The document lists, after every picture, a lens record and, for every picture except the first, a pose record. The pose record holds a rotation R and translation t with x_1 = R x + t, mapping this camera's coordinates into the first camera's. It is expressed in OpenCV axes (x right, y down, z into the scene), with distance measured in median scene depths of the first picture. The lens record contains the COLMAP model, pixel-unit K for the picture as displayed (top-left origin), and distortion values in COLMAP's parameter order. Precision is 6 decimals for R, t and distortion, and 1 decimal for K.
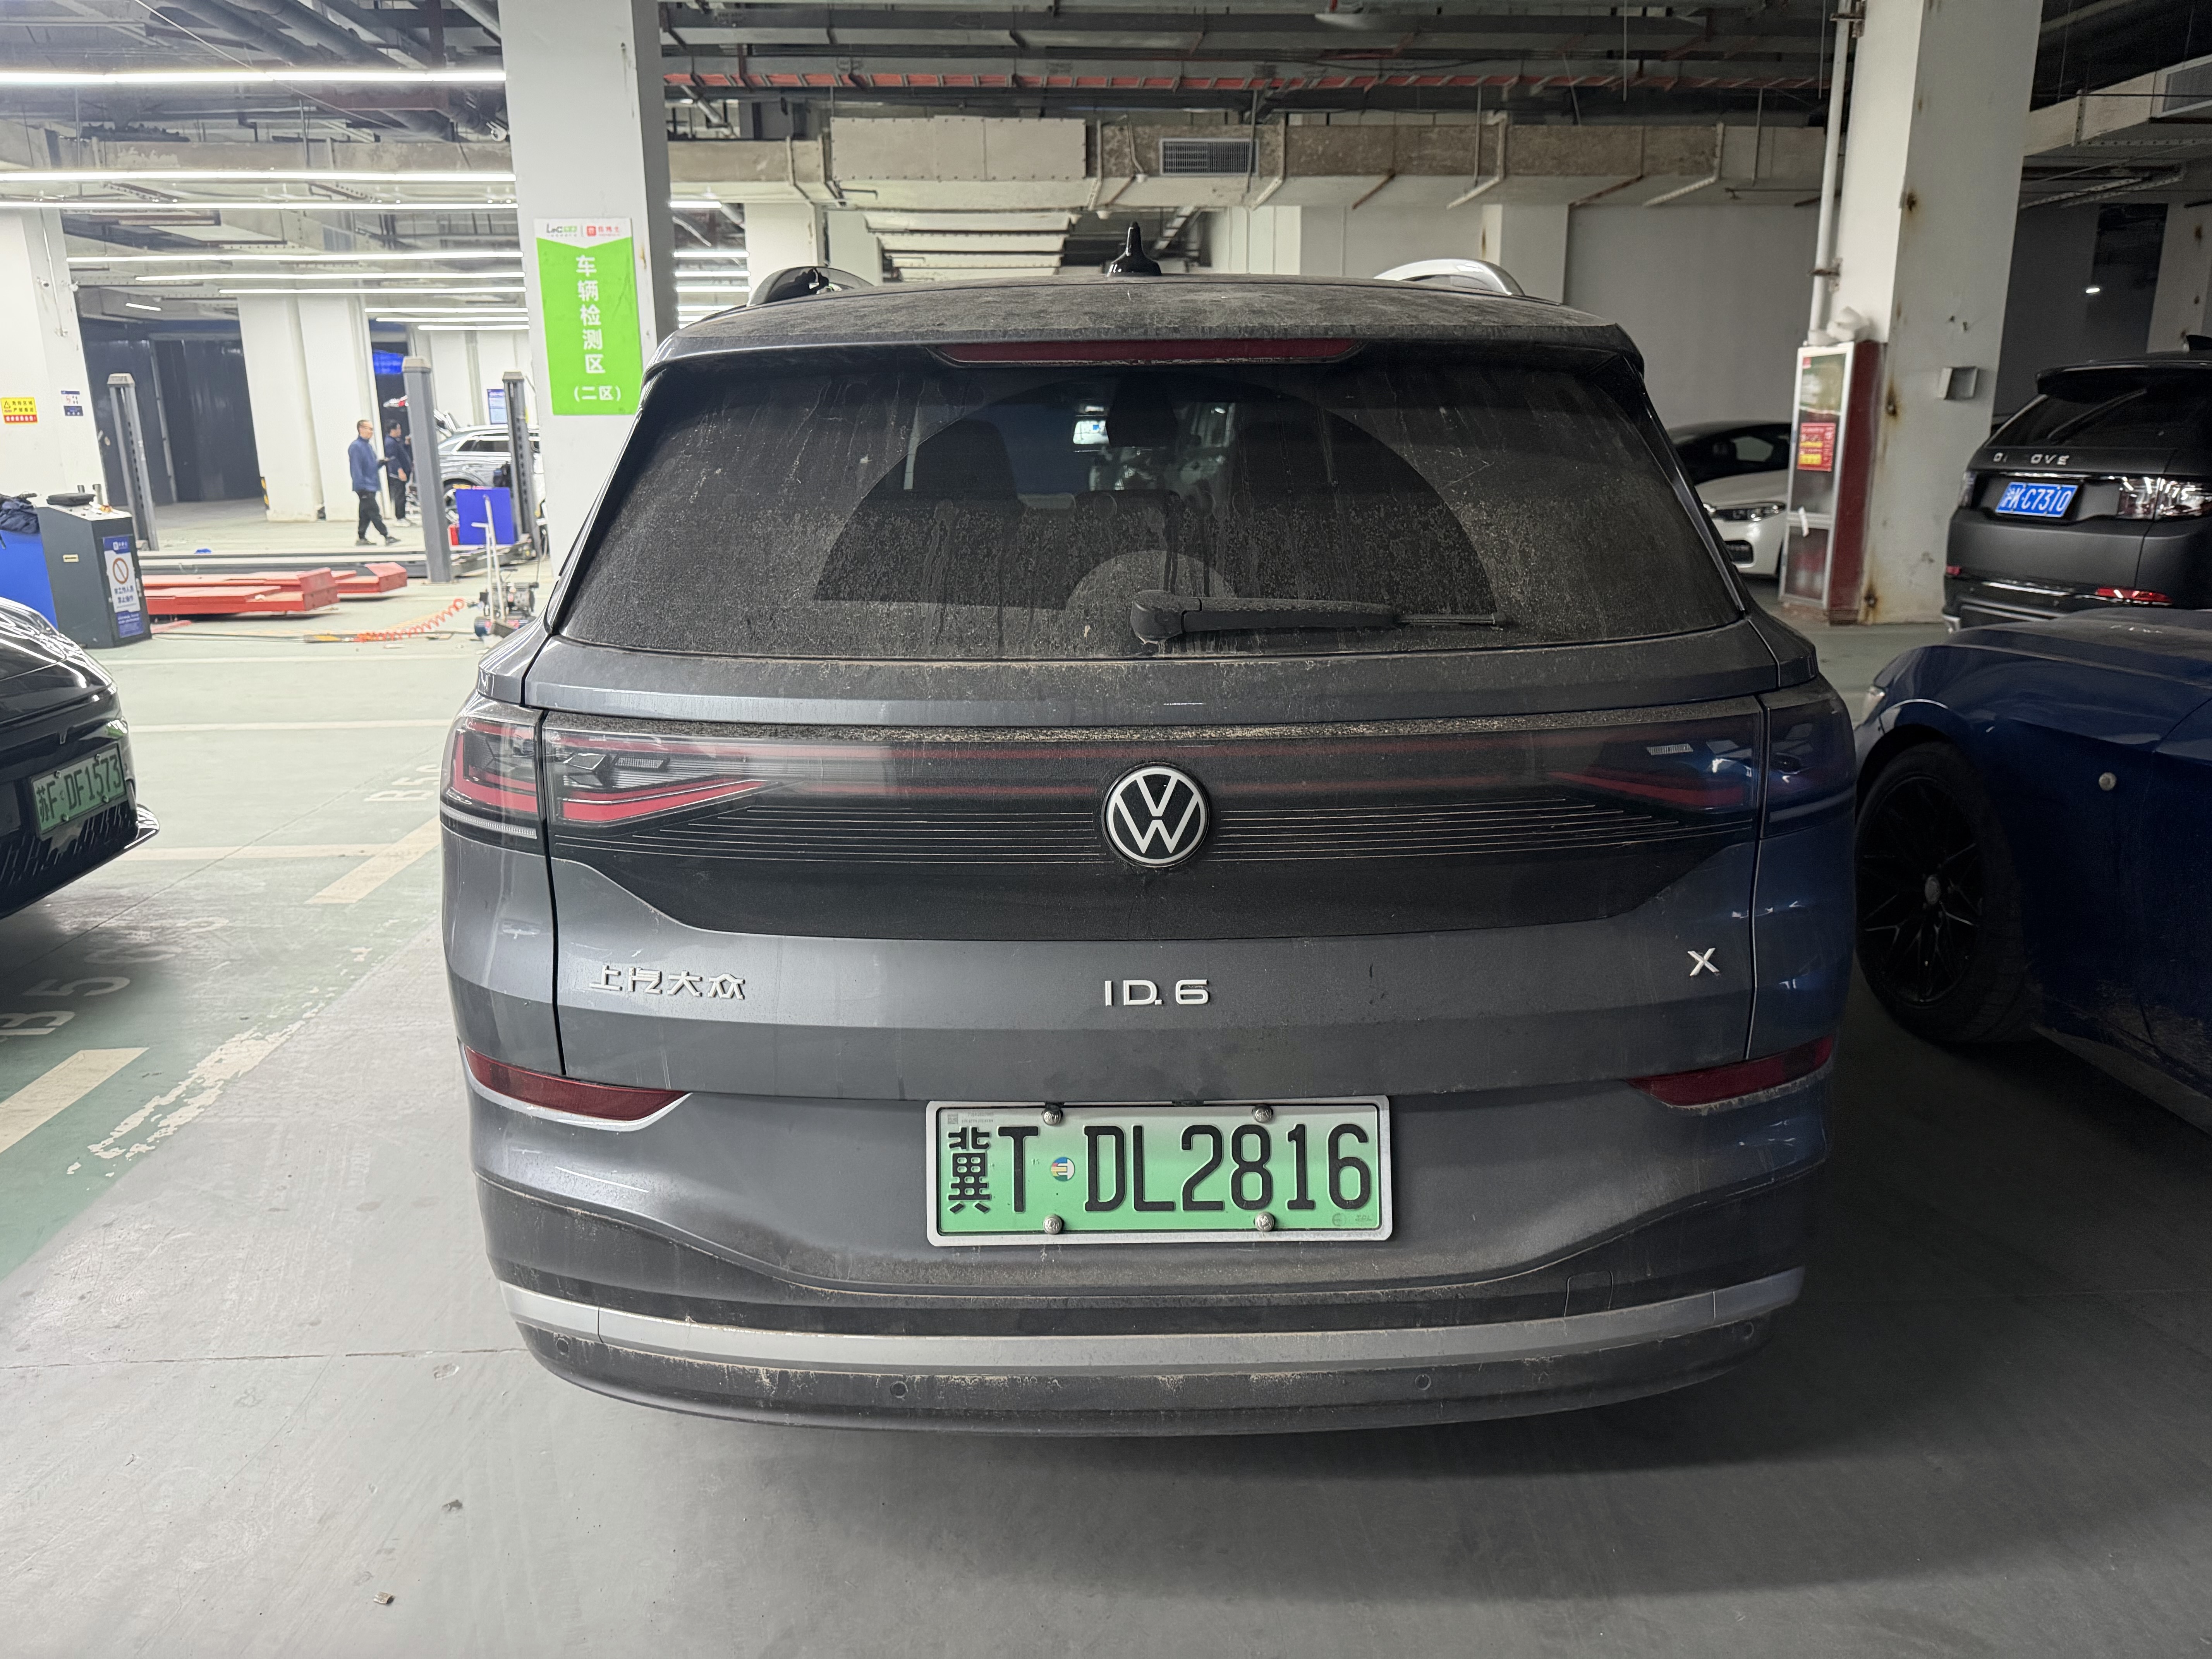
lens RADIAL K [[1593.0, 0, 1108.3], [0, 1593.0, 830.9], [0, 0, 1]] dist [-0.002537, -0.004149]
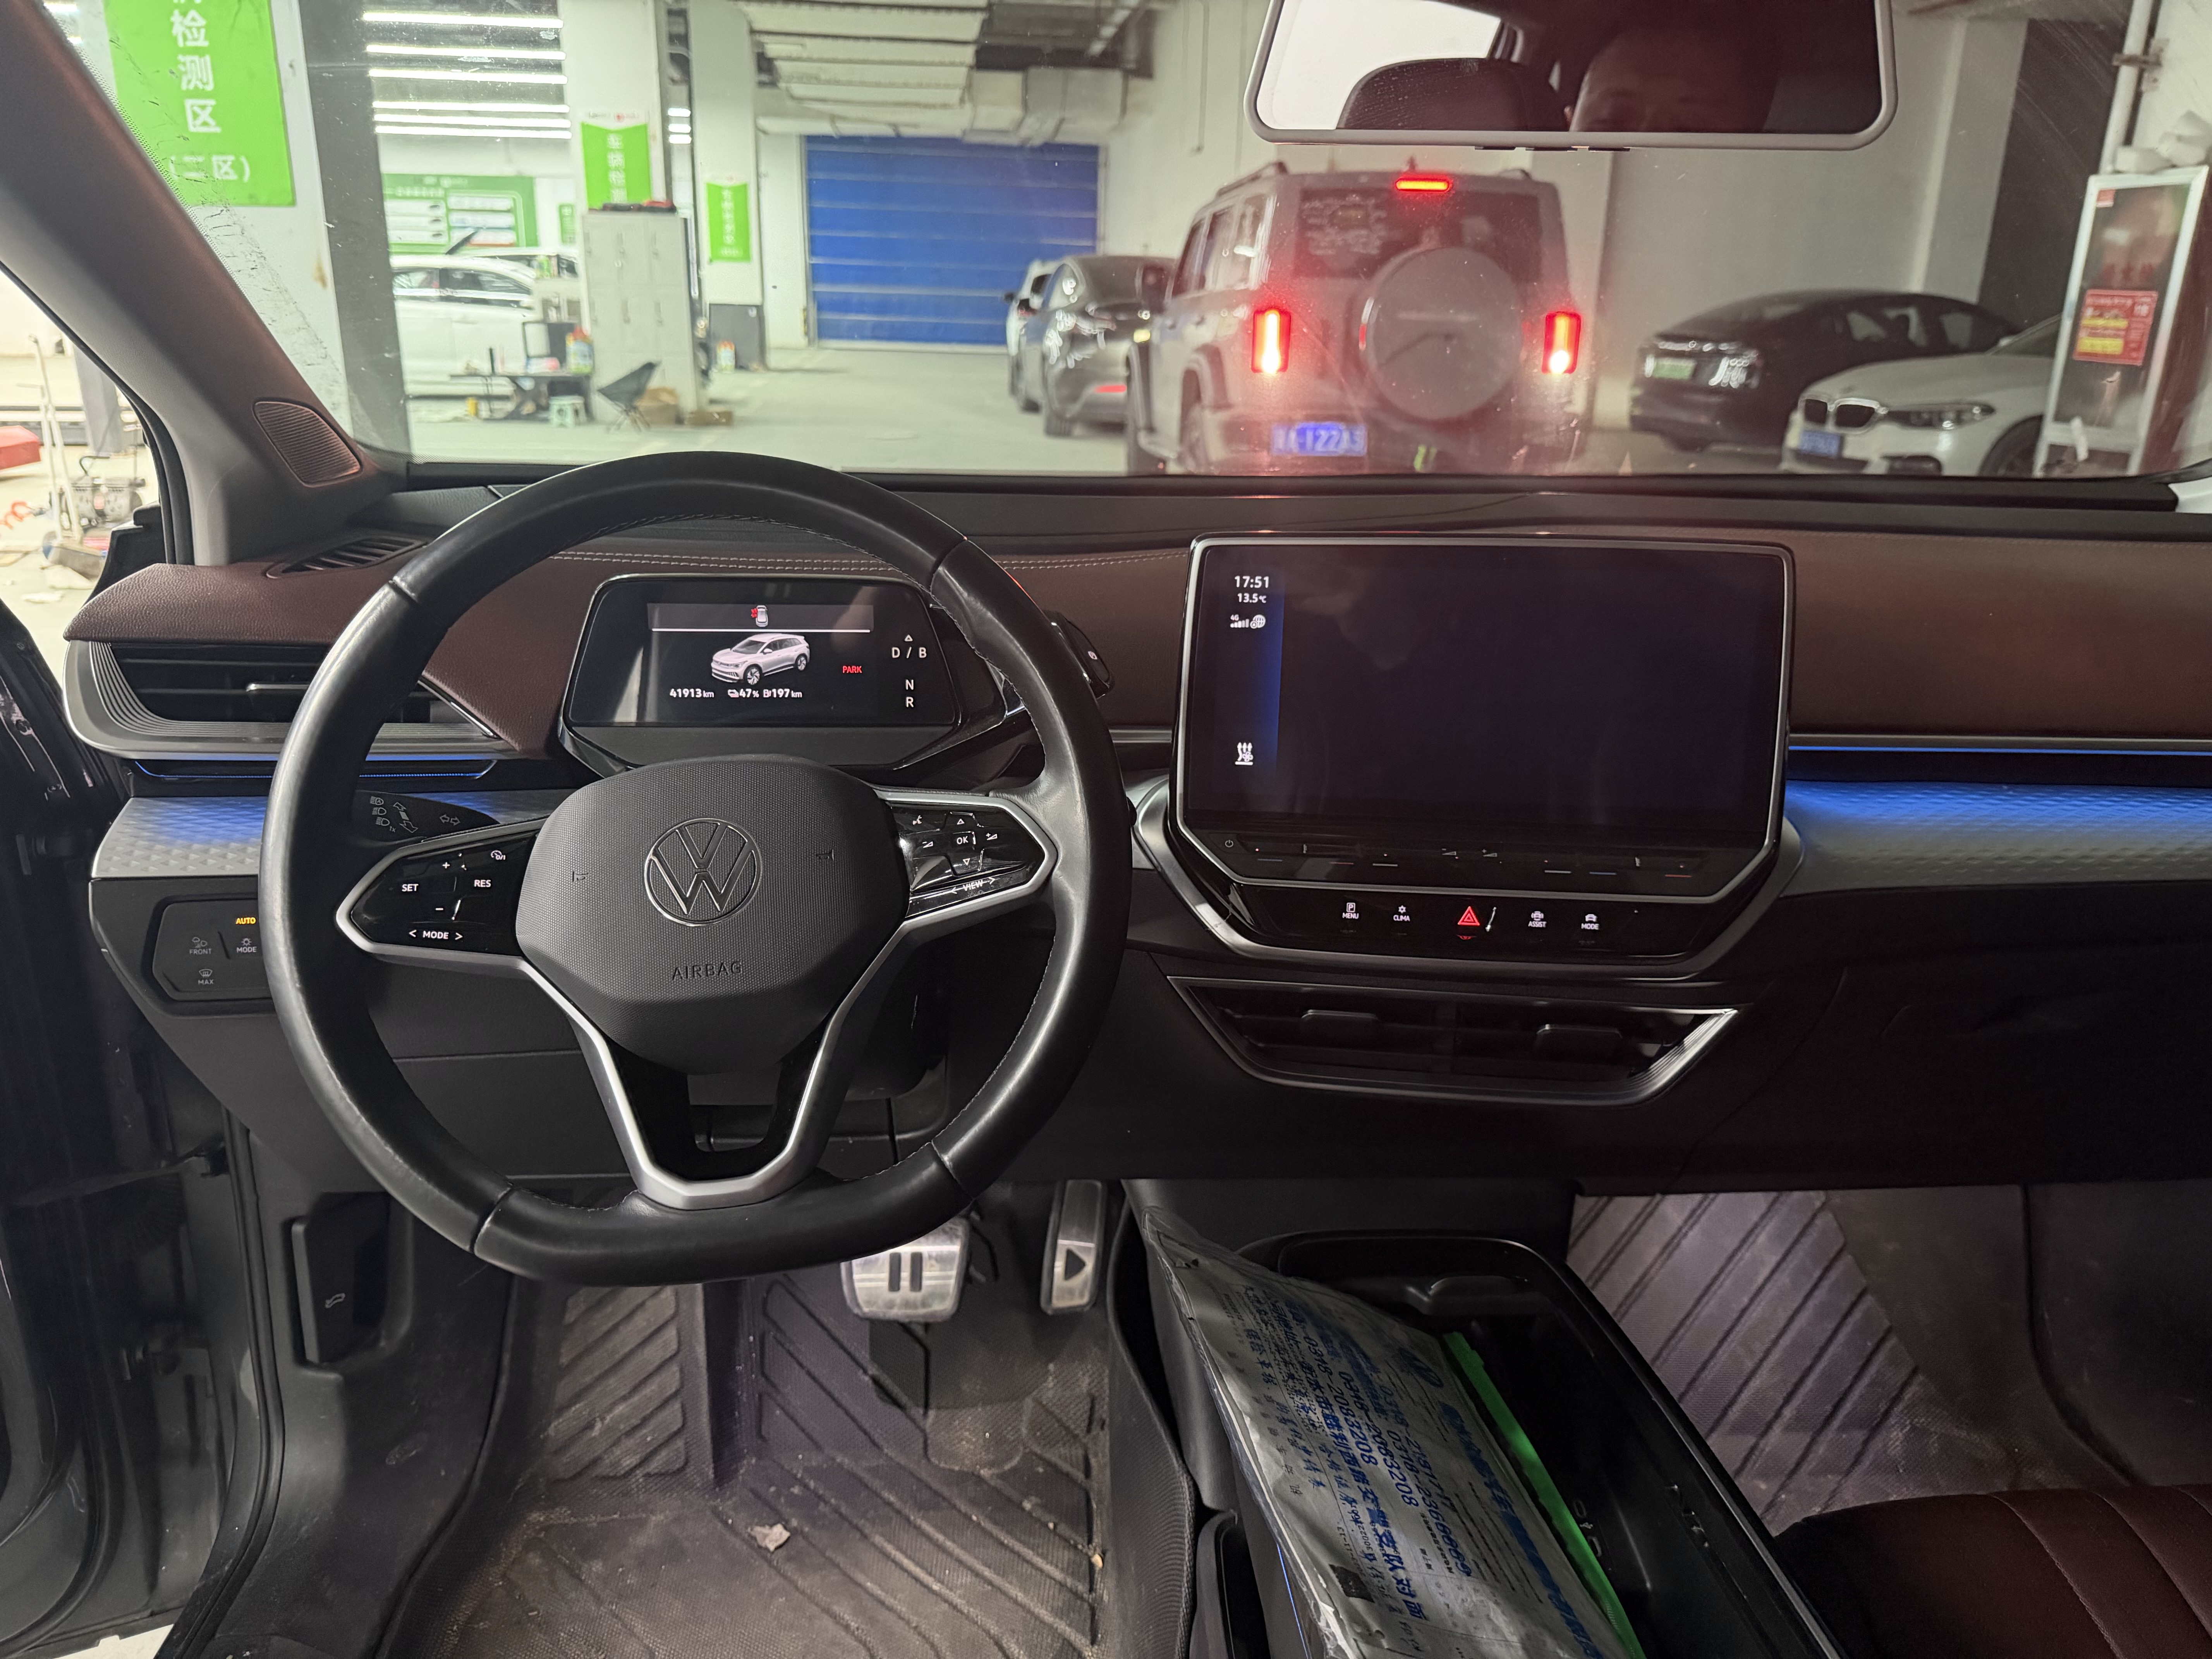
lens RADIAL K [[1593.0, 0, 1102.4], [0, 1593.0, 818.6], [0, 0, 1]] dist [-0.002537, -0.004149]
pose [[0.998051, 0.015865, 0.060352, -0.017109], [-0.020608, 0.996678, 0.078797, -0.078000], [-0.058902, -0.079888, 0.995062, 0.337275]]
